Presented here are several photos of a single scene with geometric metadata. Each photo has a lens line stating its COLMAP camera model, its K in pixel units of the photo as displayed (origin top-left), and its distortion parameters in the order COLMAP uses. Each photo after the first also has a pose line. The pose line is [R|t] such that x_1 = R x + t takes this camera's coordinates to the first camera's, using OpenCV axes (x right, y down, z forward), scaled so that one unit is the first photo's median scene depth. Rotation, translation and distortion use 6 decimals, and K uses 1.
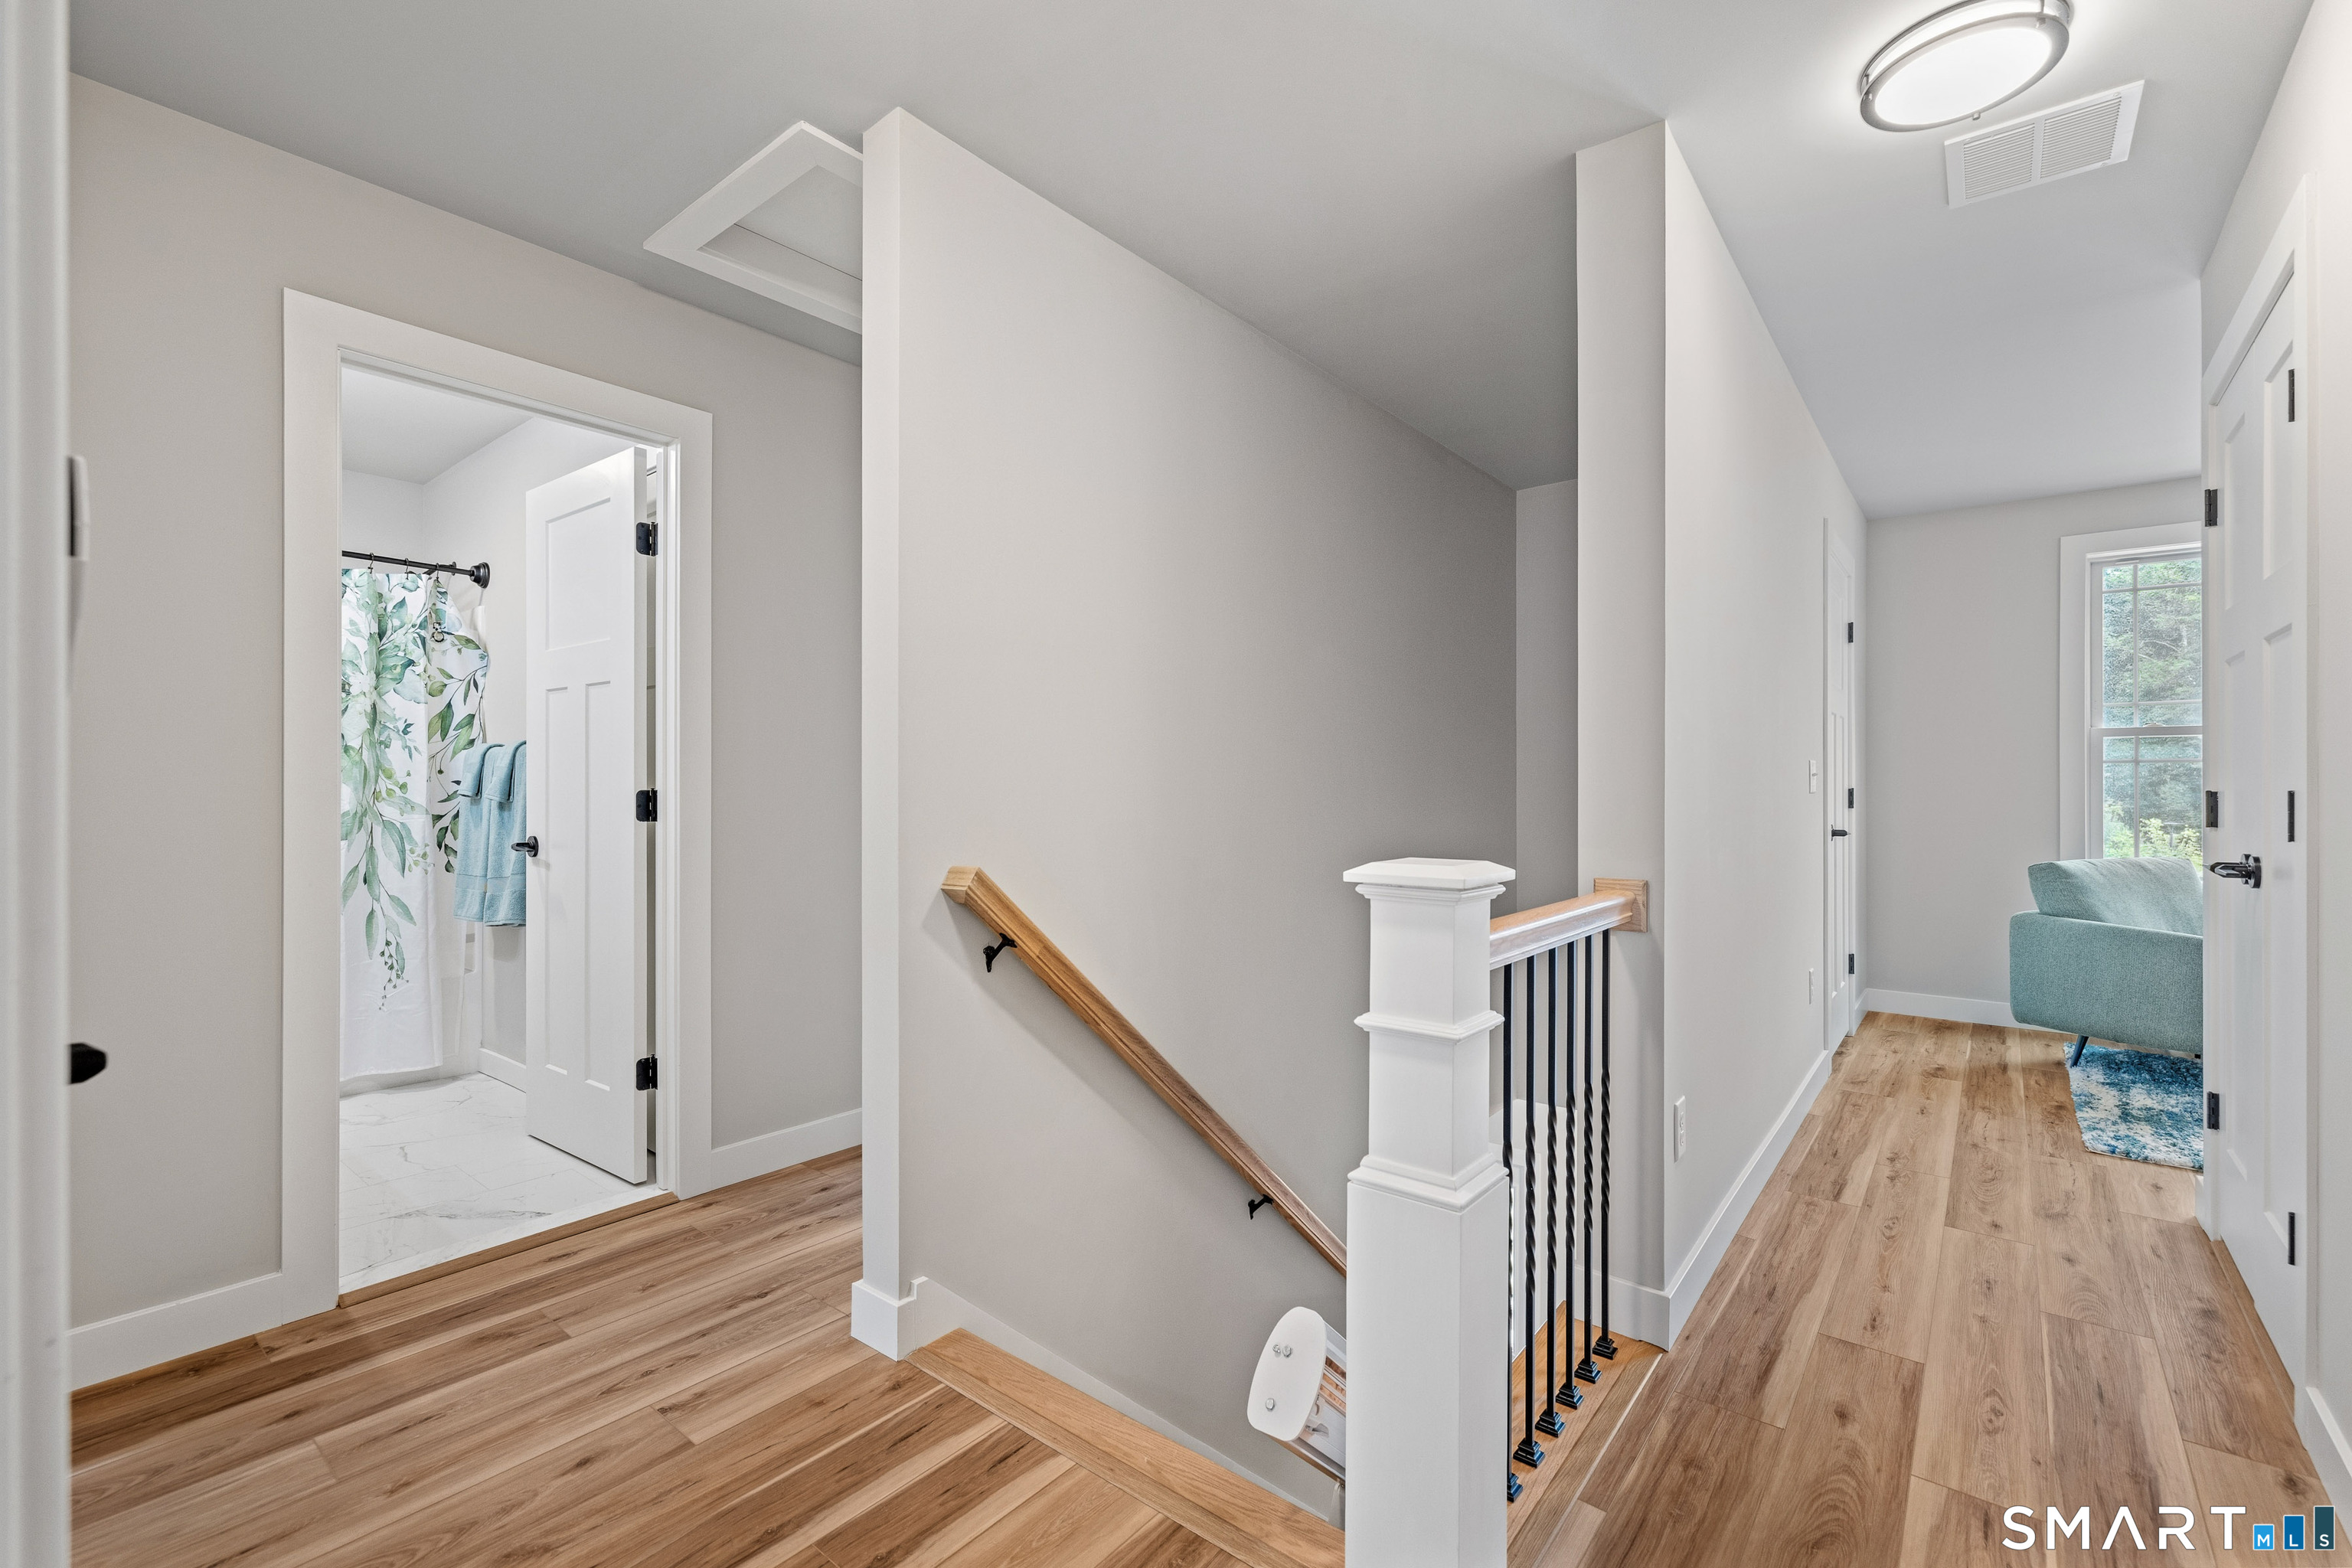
lens RADIAL K [[1012.1, 0, 1174.1], [0, 1012.1, 787.7], [0, 0, 1]] dist [-0.000928, -0.000382]
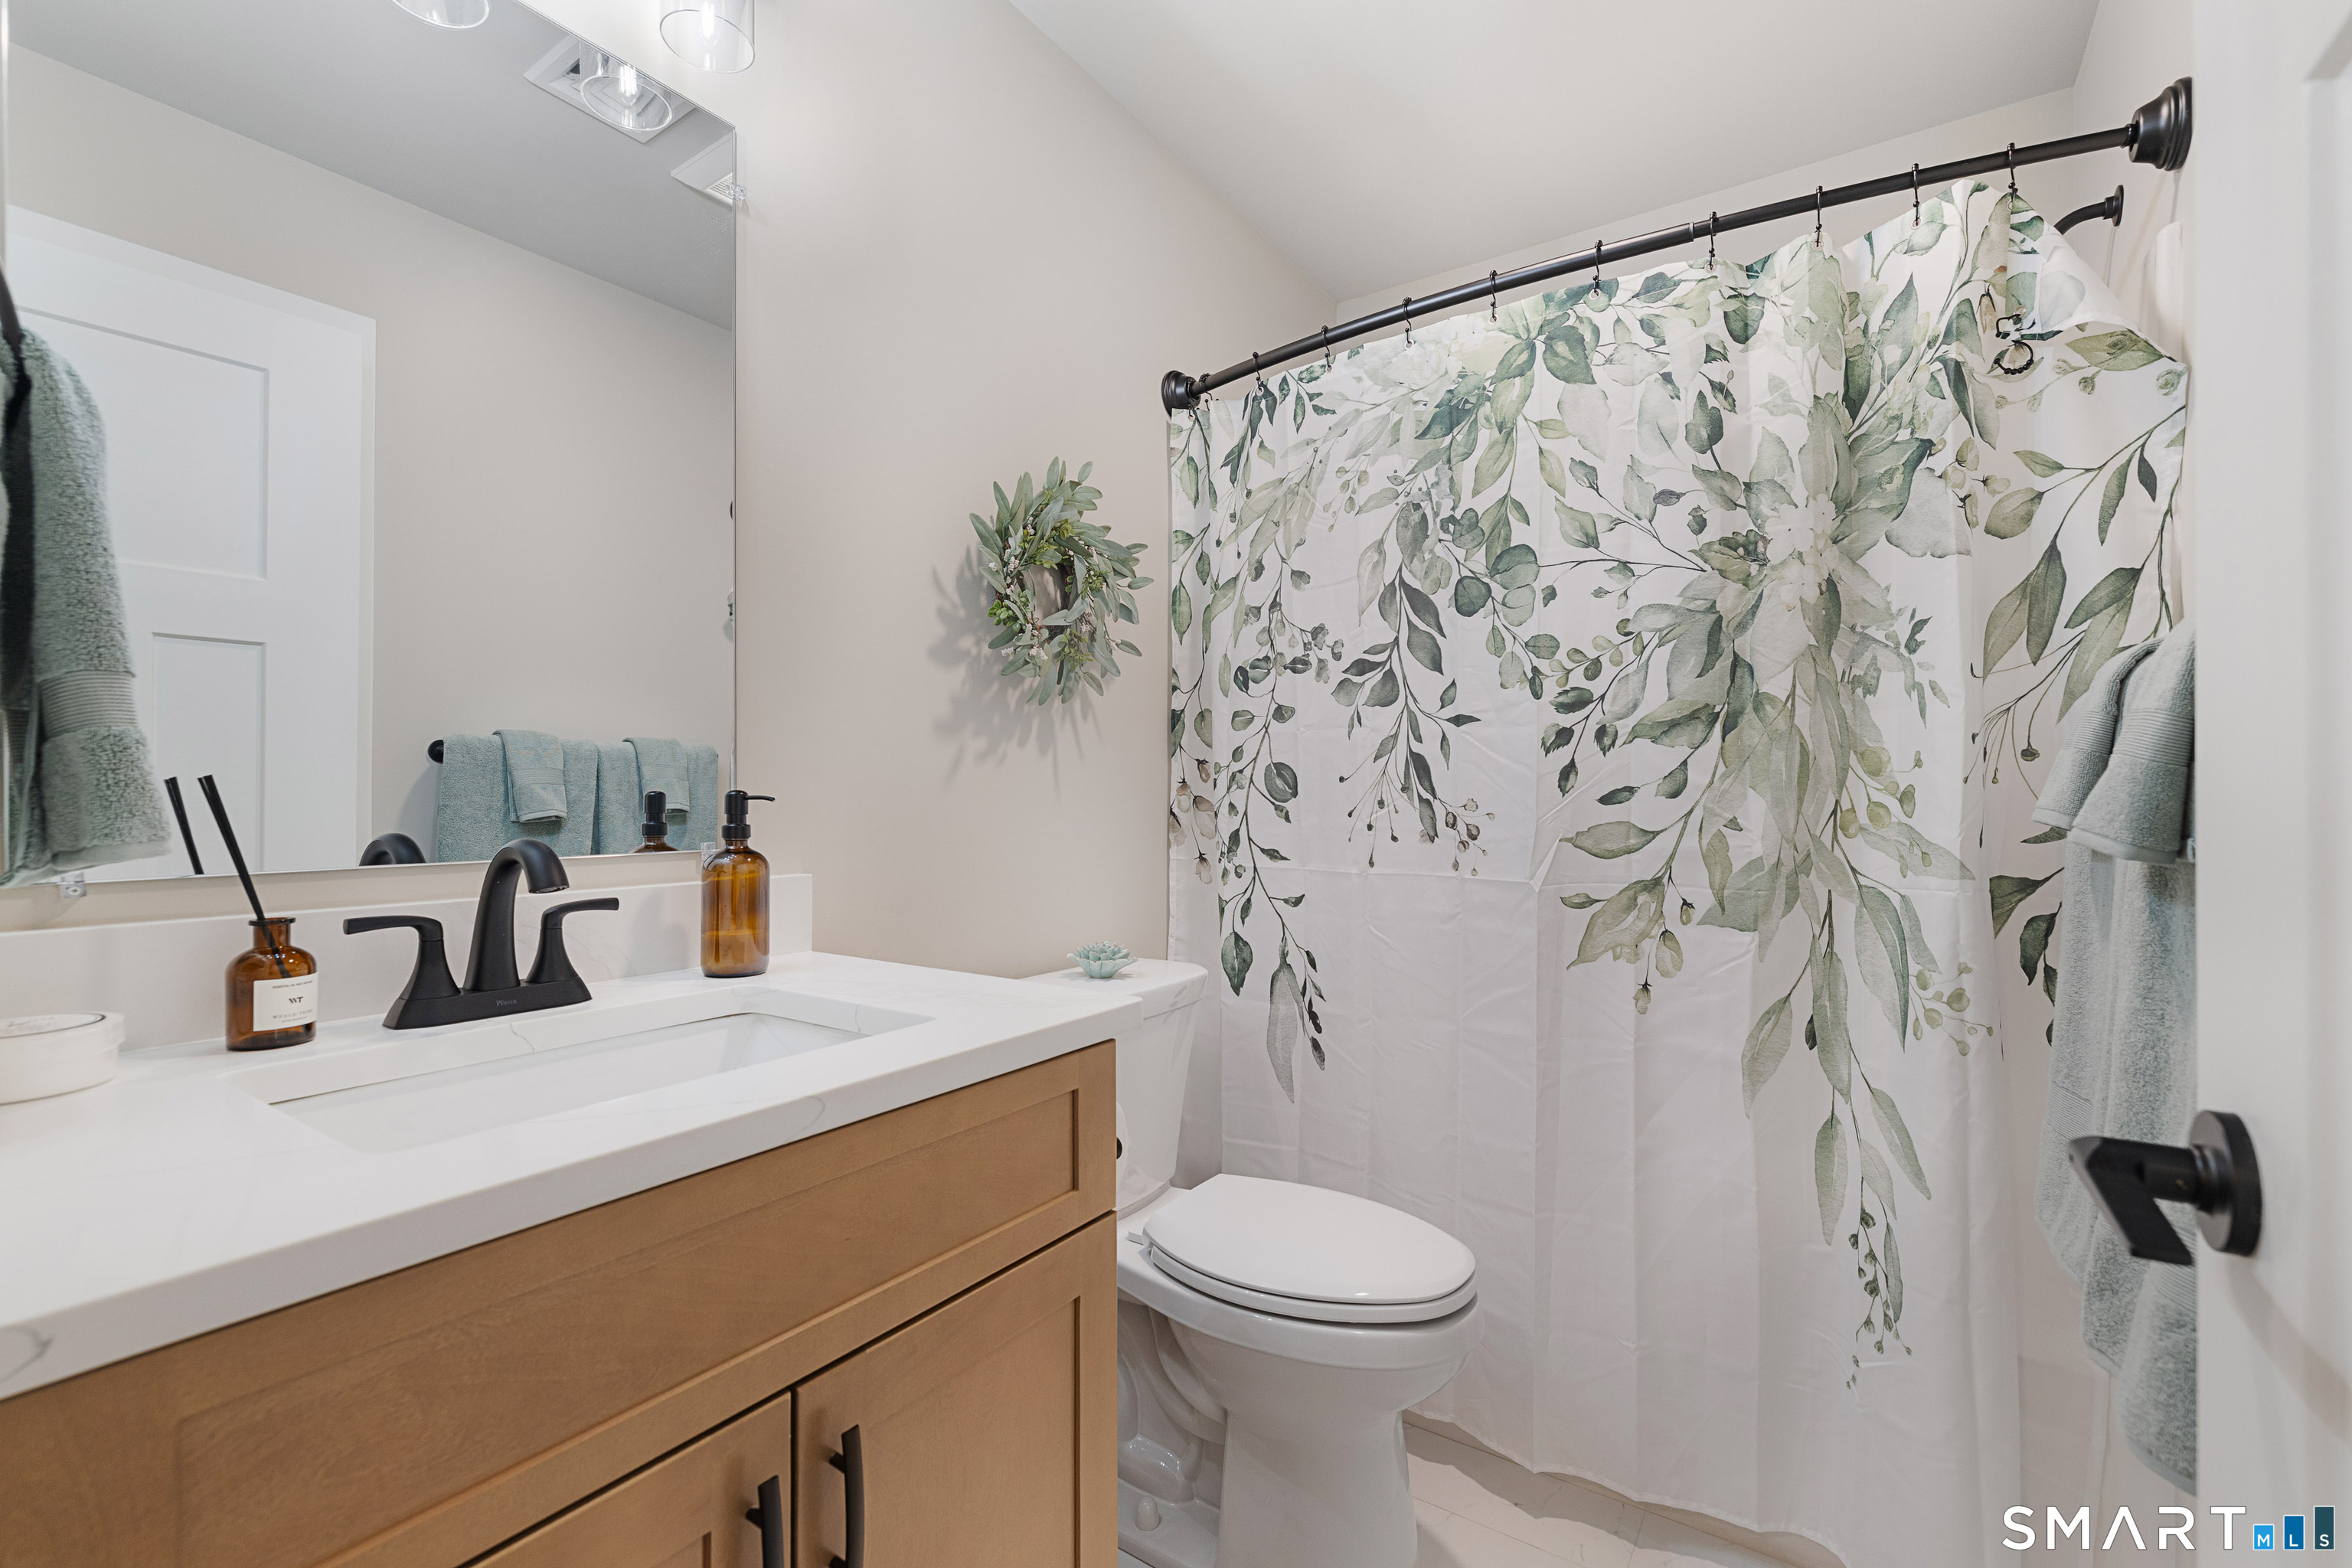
lens RADIAL K [[1012.1, 0, 1174.1], [0, 1012.1, 787.7], [0, 0, 1]] dist [-0.000928, -0.000382]
pose [[0.079483, -0.006295, -0.996816, -0.422097], [-0.001245, 0.999979, -0.006414, -0.001680], [0.996835, 0.001751, 0.079474, 0.709696]]
